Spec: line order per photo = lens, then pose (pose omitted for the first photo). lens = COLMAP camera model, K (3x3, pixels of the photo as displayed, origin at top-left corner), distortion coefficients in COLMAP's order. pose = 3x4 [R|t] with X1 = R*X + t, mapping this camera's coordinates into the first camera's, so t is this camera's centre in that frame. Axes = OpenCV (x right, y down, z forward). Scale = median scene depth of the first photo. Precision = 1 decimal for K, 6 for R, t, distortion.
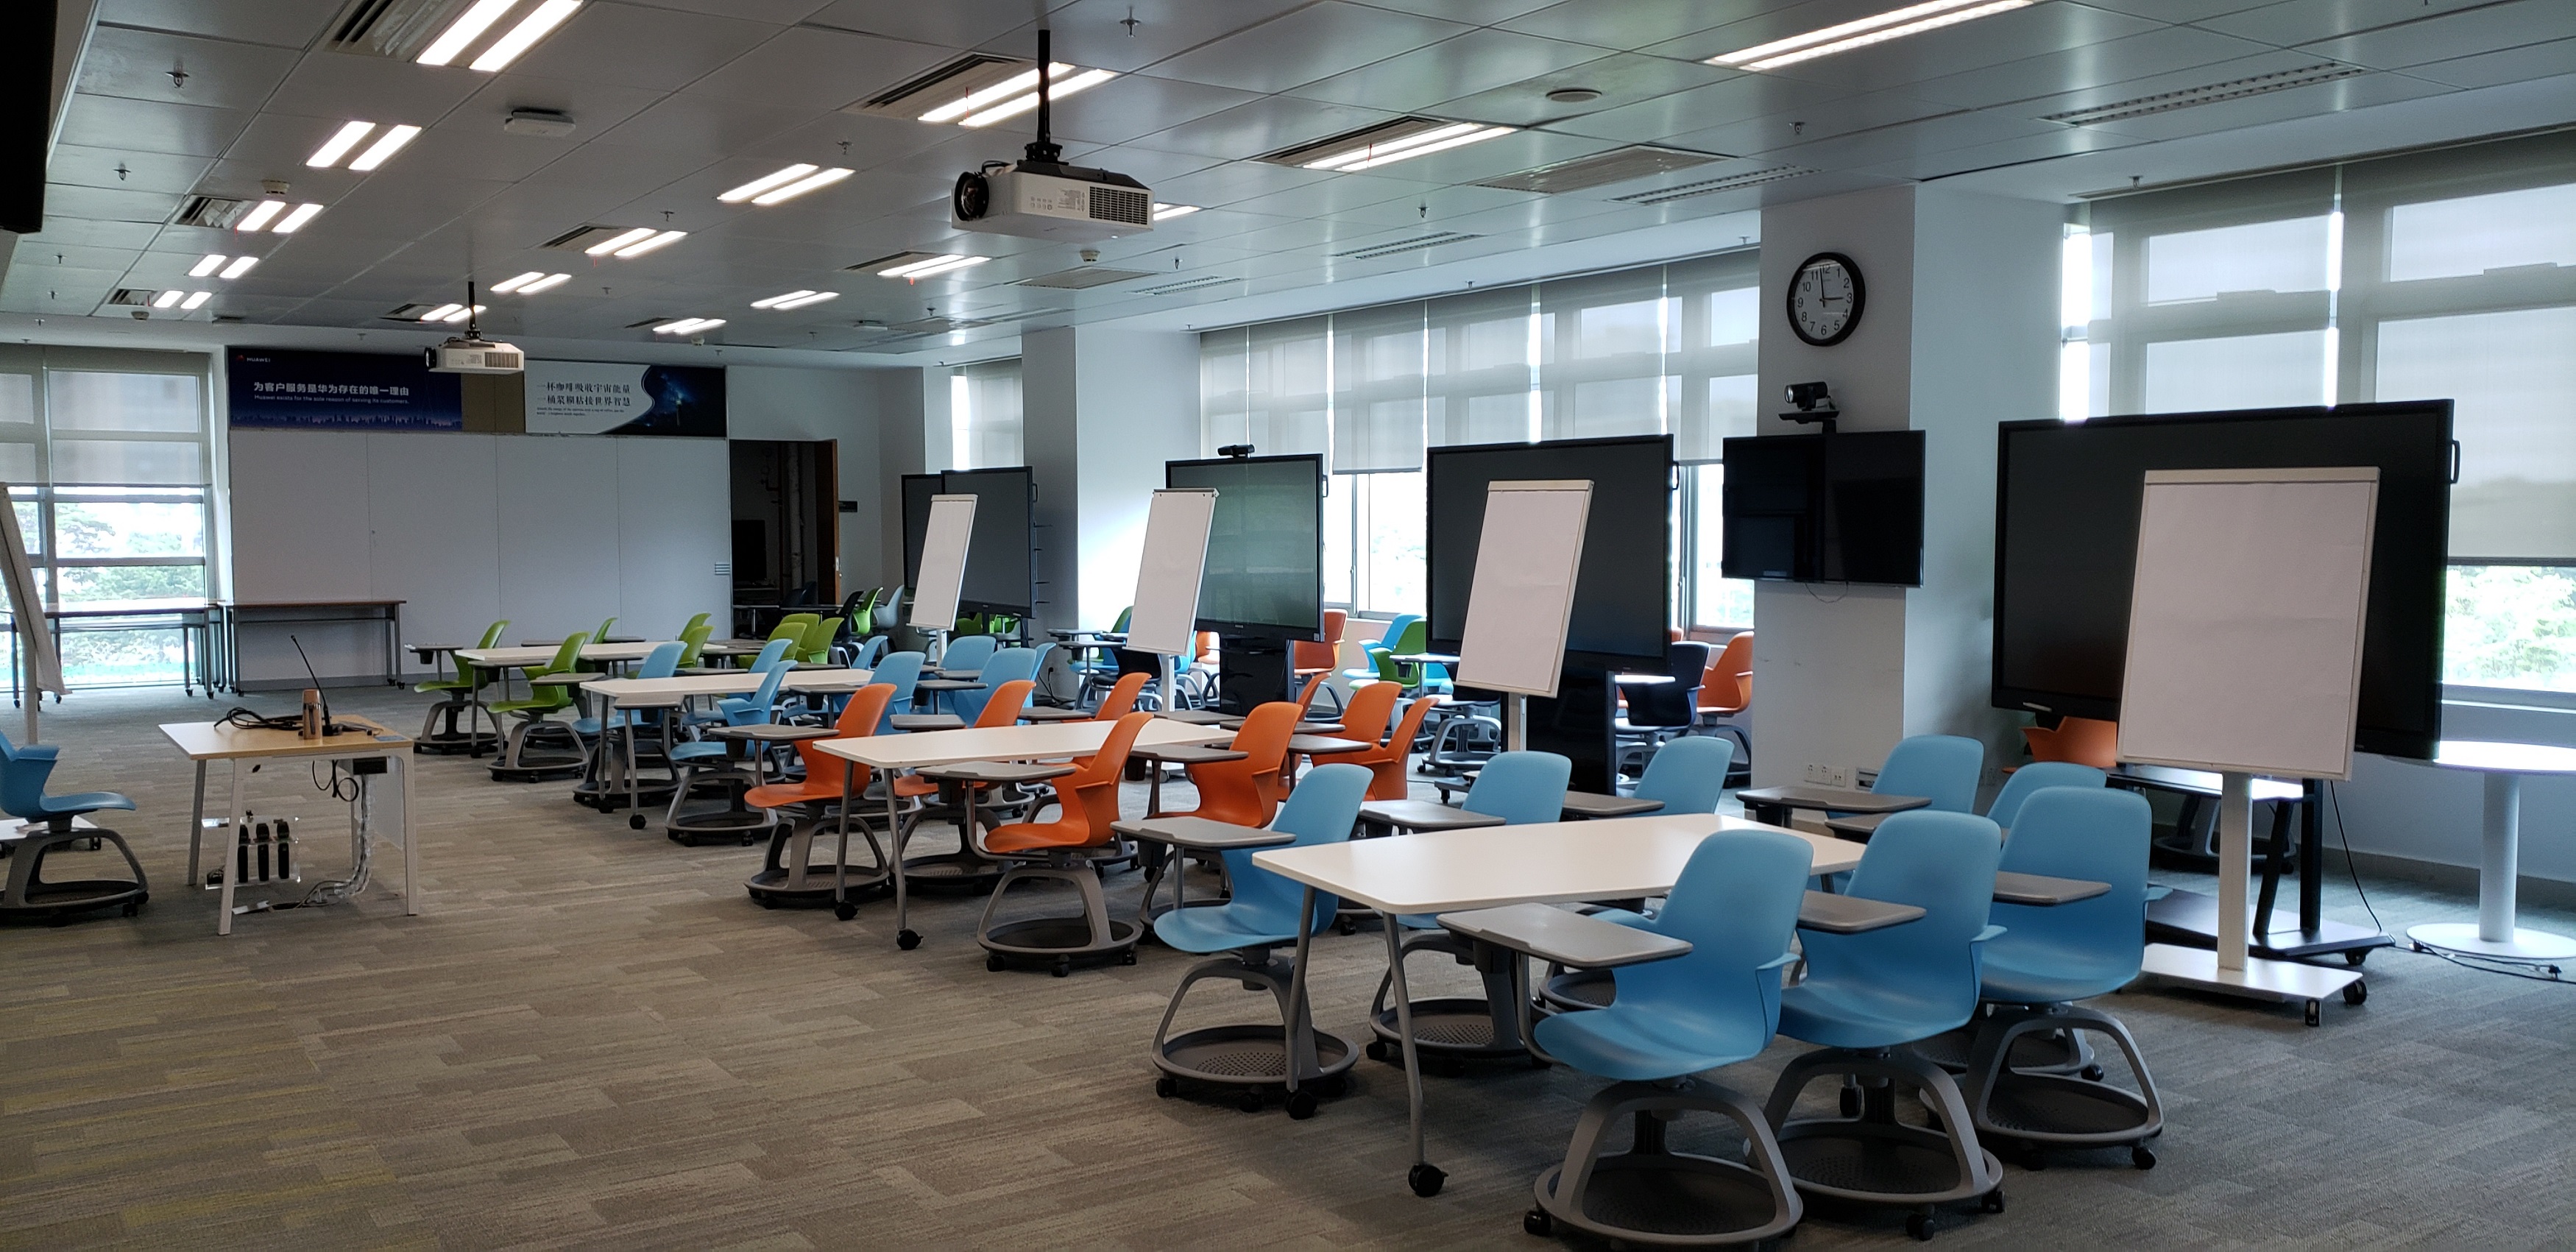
lens RADIAL K [[2029.5, 0, 1288.0], [0, 2029.5, 626.0], [0, 0, 1]] dist [-0.008450, -0.003999]
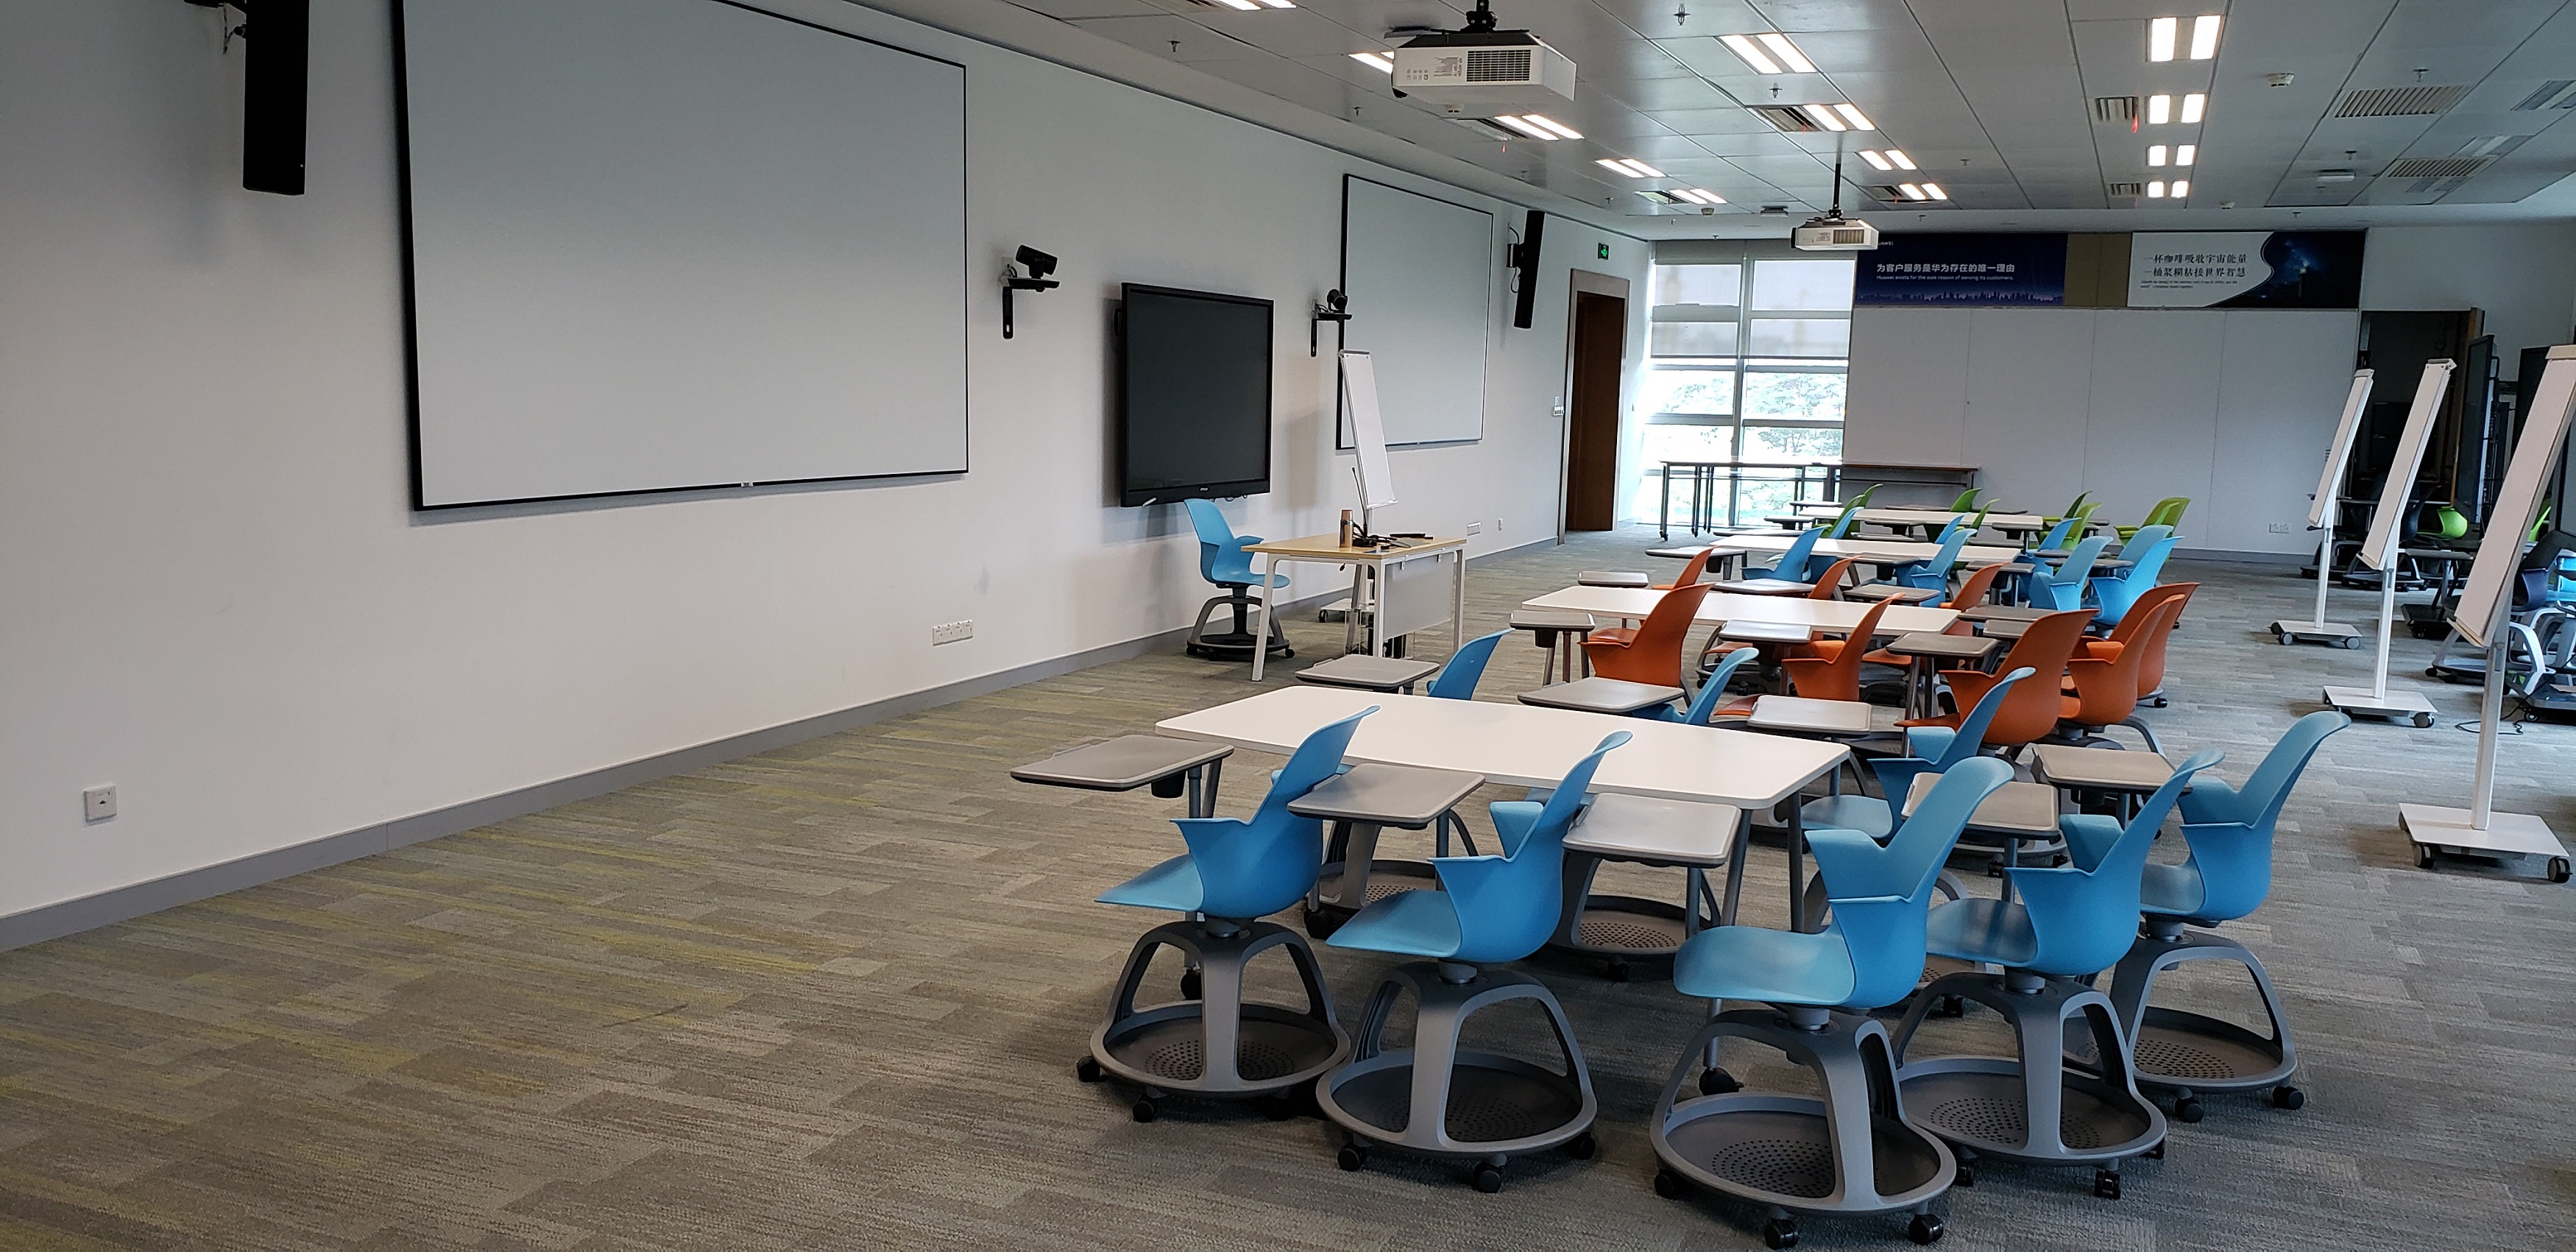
lens RADIAL K [[2004.1, 0, 1288.0], [0, 2004.1, 626.0], [0, 0, 1]] dist [0.041440, -0.001516]
pose [[0.552863, 0.120665, -0.824489, 0.239888], [-0.073521, 0.992664, 0.095978, -0.005225], [0.830022, 0.007555, 0.557679, 0.113601]]
